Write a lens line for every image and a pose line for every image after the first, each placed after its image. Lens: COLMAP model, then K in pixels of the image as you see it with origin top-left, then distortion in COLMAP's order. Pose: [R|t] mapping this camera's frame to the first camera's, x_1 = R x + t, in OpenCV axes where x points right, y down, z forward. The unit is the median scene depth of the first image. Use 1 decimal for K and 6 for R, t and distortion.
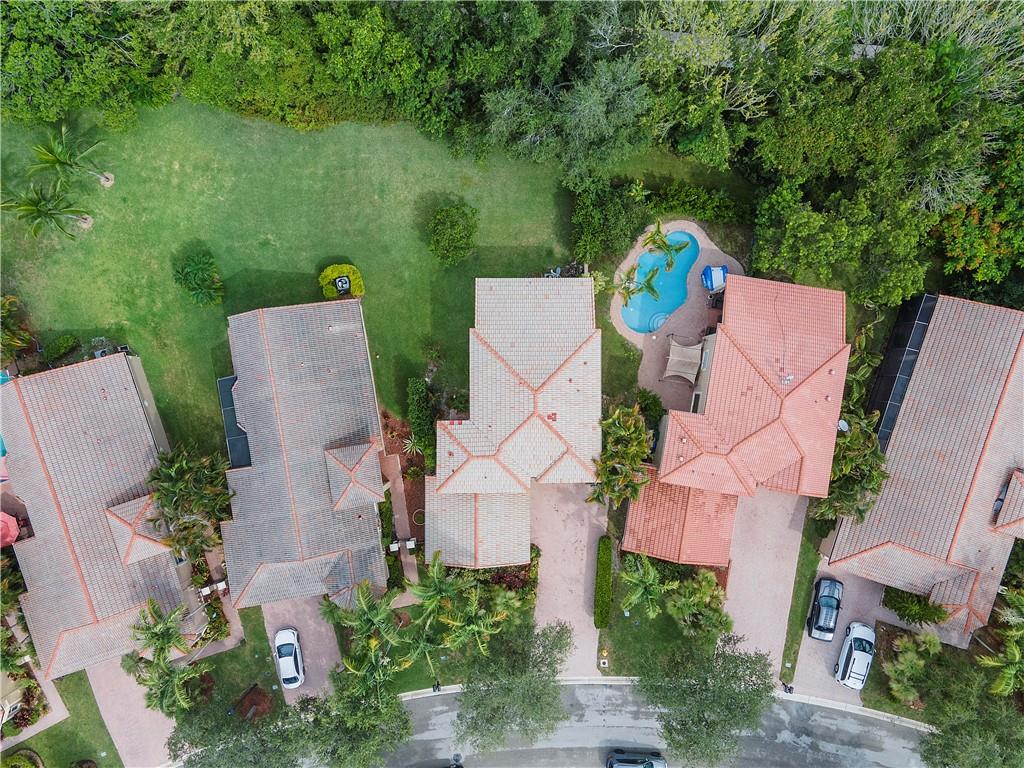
lens RADIAL K [[749.6, 0, 512.0], [0, 749.6, 384.0], [0, 0, 1]] dist [0.033352, 0.026318]
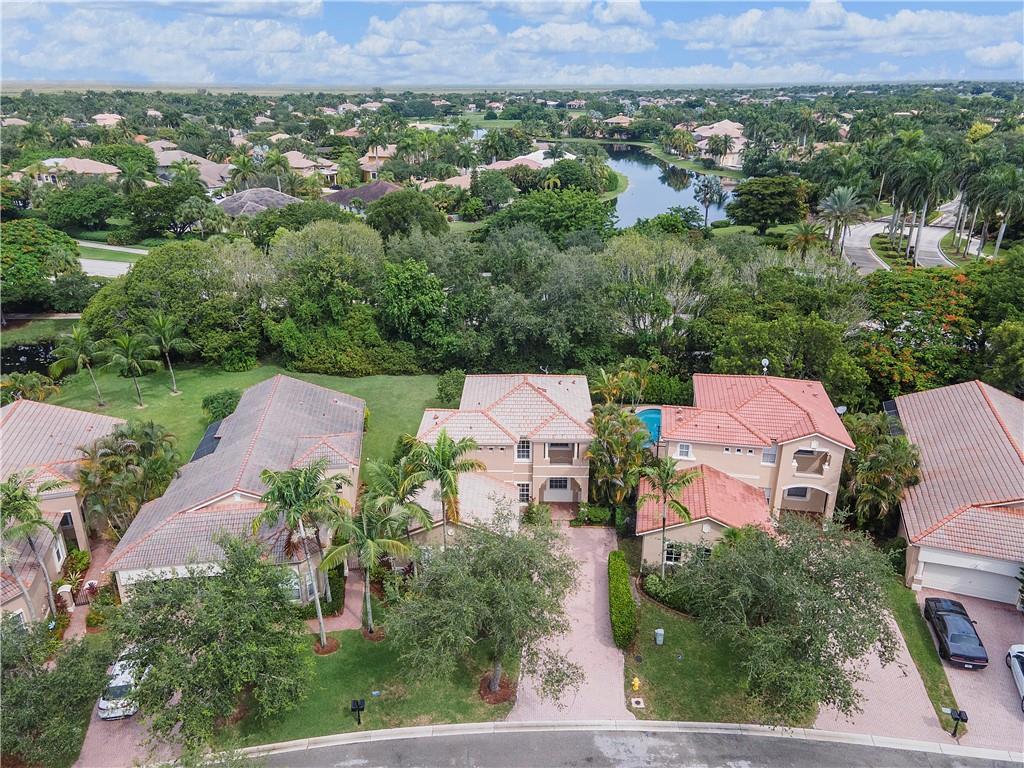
lens RADIAL K [[749.6, 0, 512.0], [0, 749.6, 384.0], [0, 0, 1]] dist [0.033352, 0.026318]
pose [[0.999695, 0.012123, -0.021495, 0.030694], [-0.024455, 0.369930, -0.928738, 0.845061], [-0.003307, 0.928981, 0.370113, 0.535330]]
